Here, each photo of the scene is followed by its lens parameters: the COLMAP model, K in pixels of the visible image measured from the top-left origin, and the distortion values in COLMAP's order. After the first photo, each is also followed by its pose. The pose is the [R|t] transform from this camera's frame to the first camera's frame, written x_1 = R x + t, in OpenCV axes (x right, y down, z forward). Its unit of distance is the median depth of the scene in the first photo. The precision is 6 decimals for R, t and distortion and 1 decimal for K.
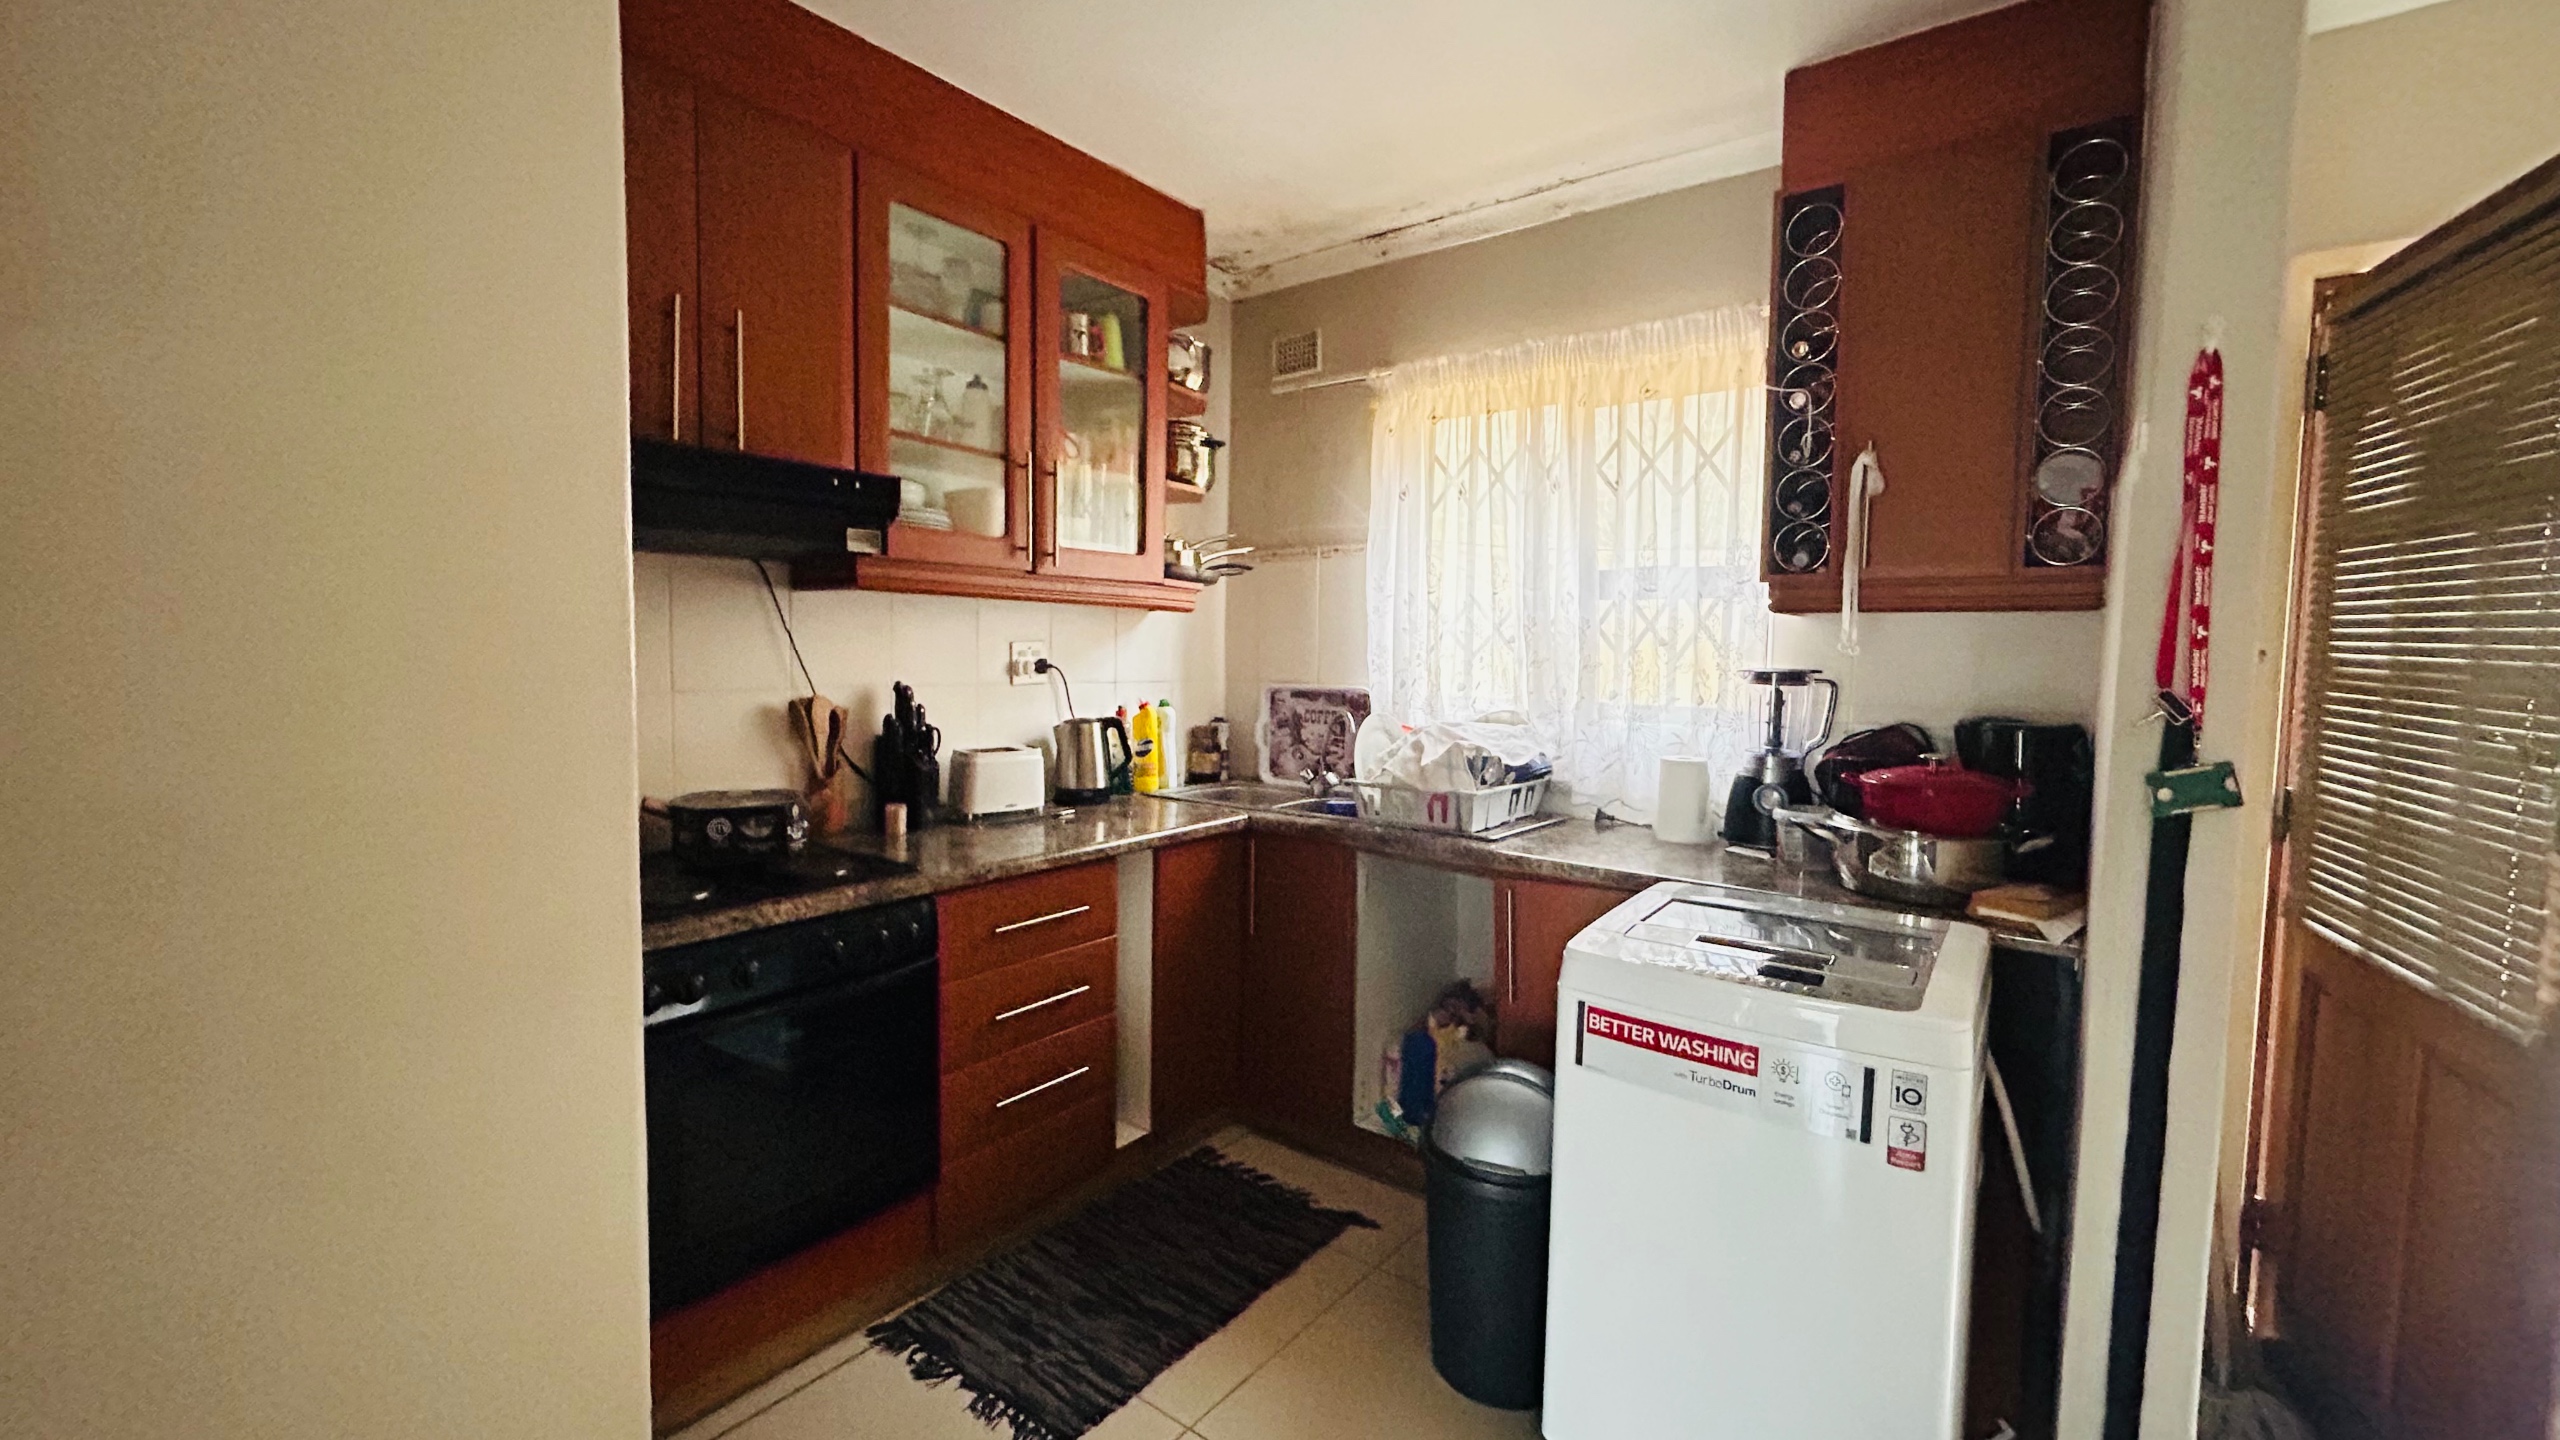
lens RADIAL K [[1024.5, 0, 1274.6], [0, 1024.5, 722.7], [0, 0, 1]] dist [-0.004079, 0.002815]
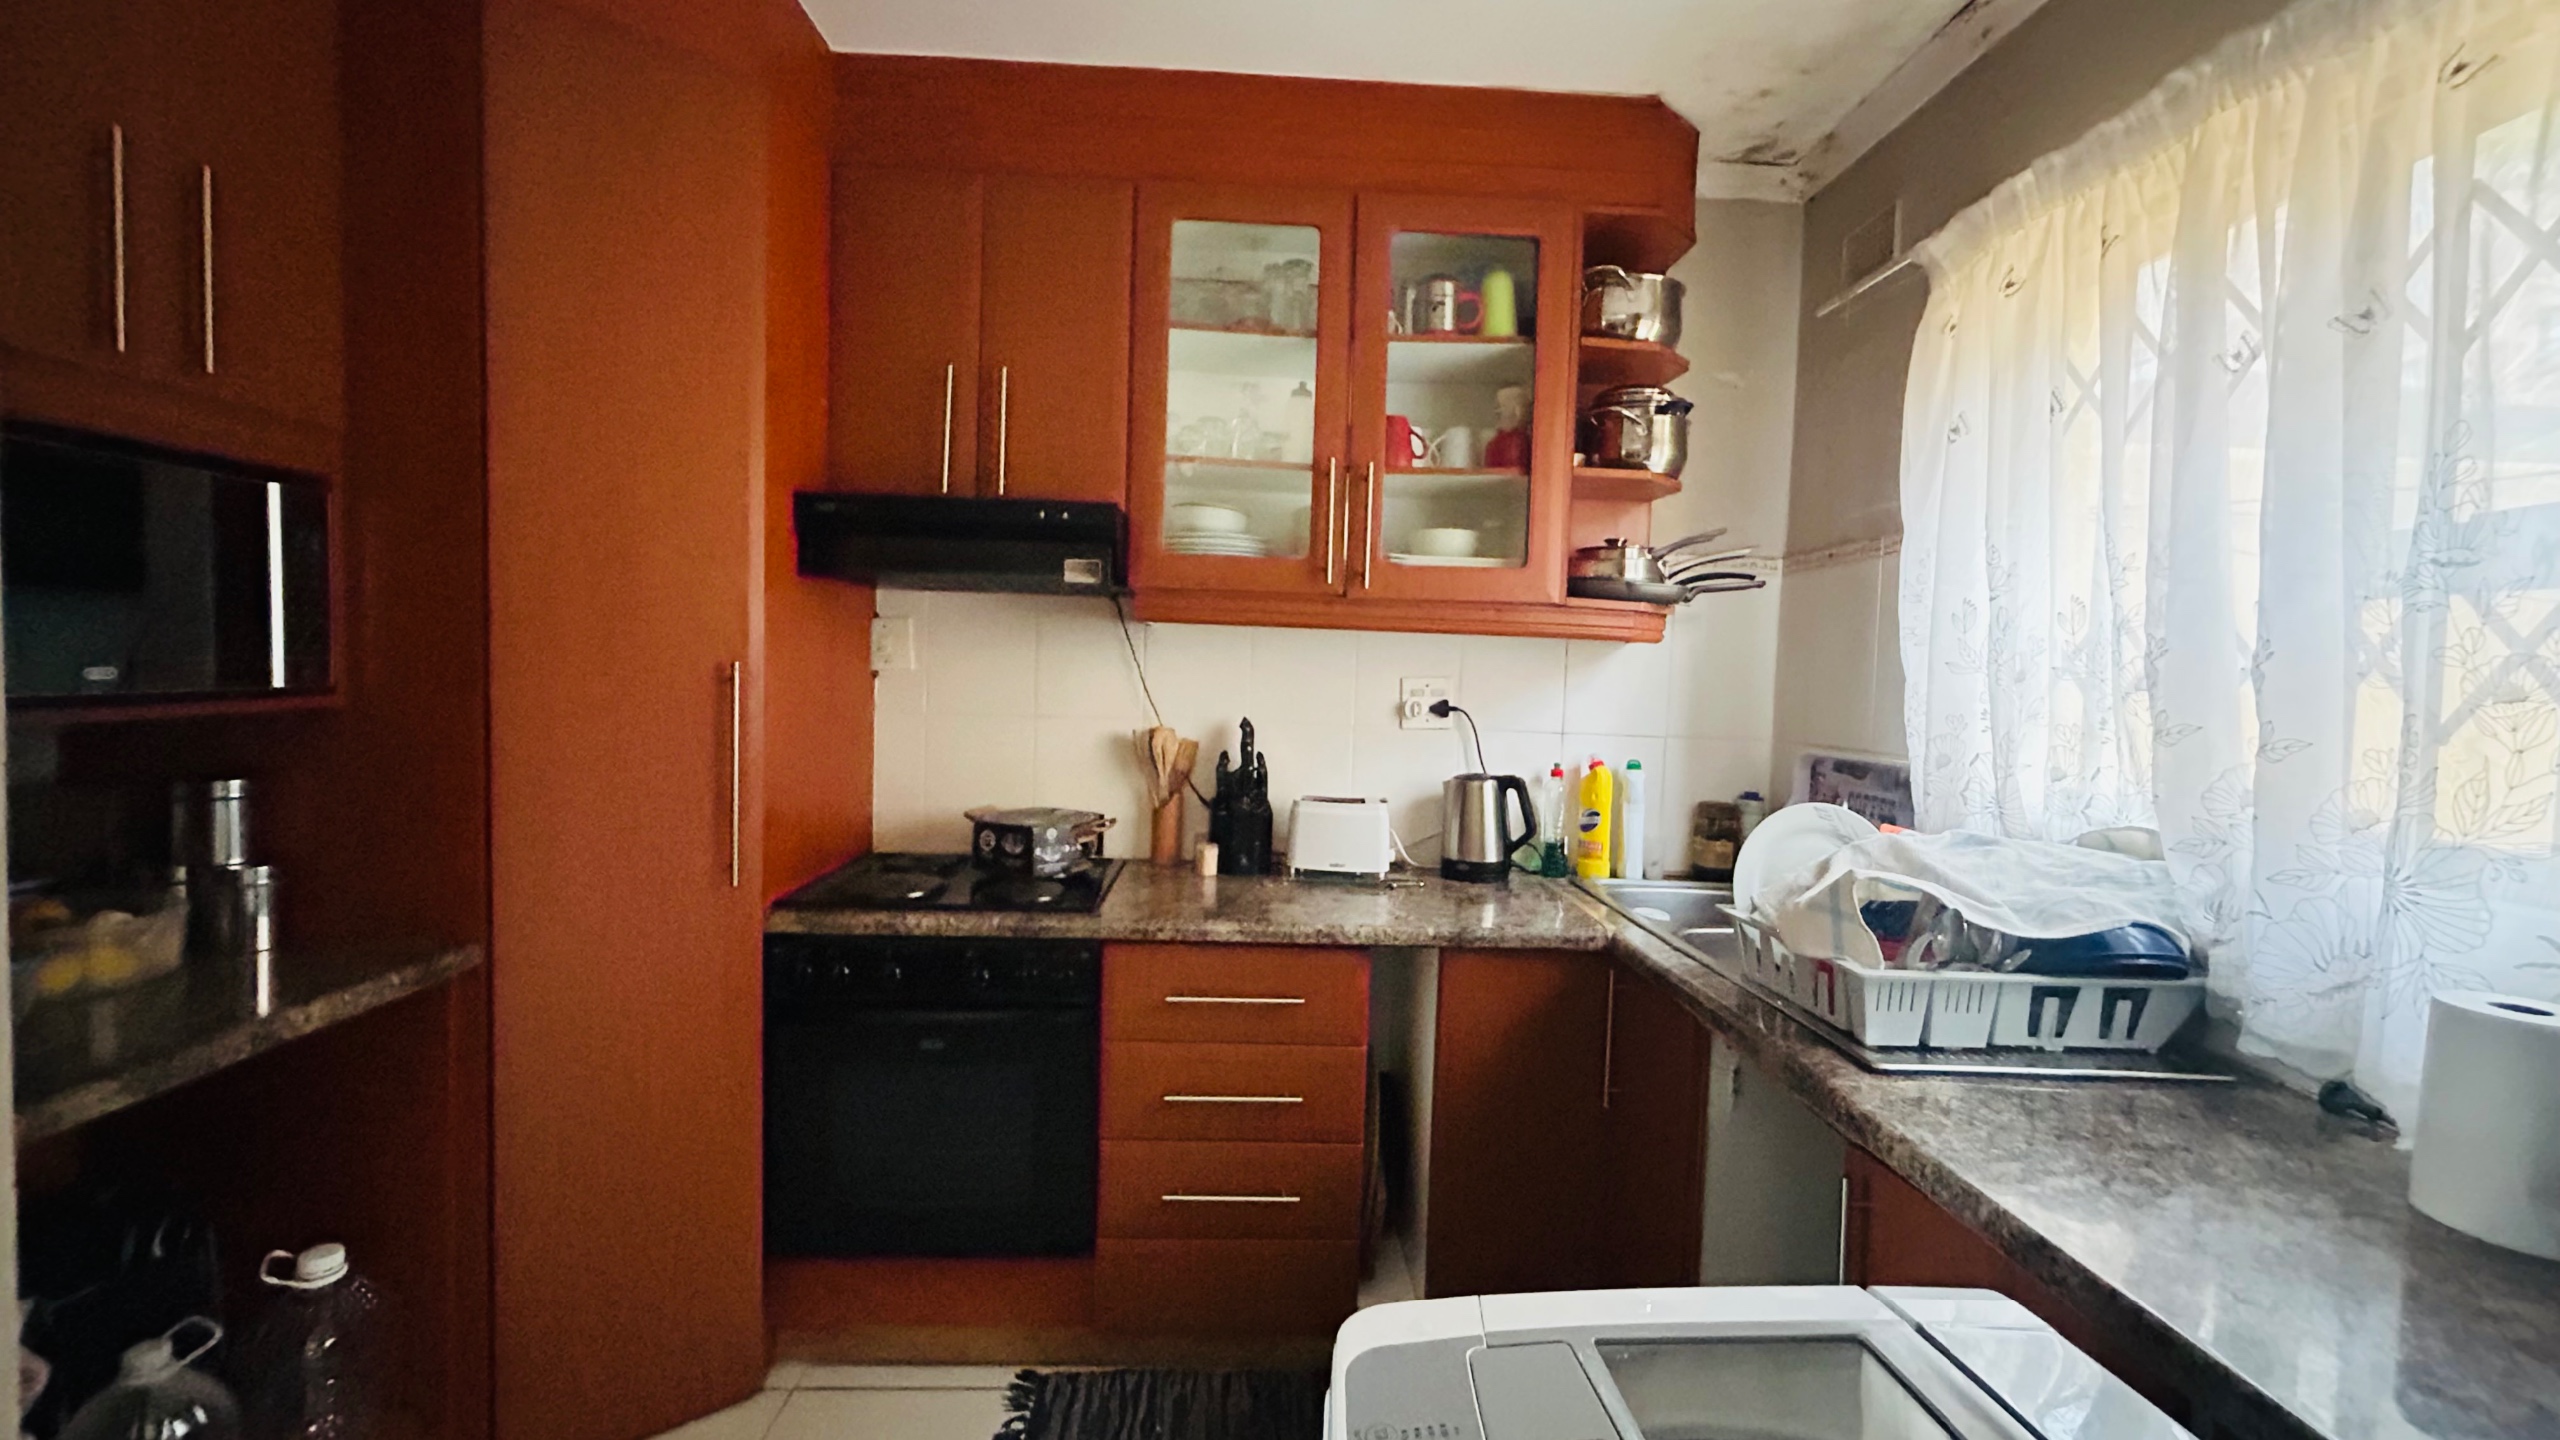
lens RADIAL K [[1024.5, 0, 1274.4], [0, 1024.5, 722.6], [0, 0, 1]] dist [-0.004079, 0.002815]
pose [[0.640399, 0.043723, -0.766797, 0.395247], [-0.078743, 0.996855, -0.008922, -0.029932], [0.763995, 0.066093, 0.641828, 0.419012]]
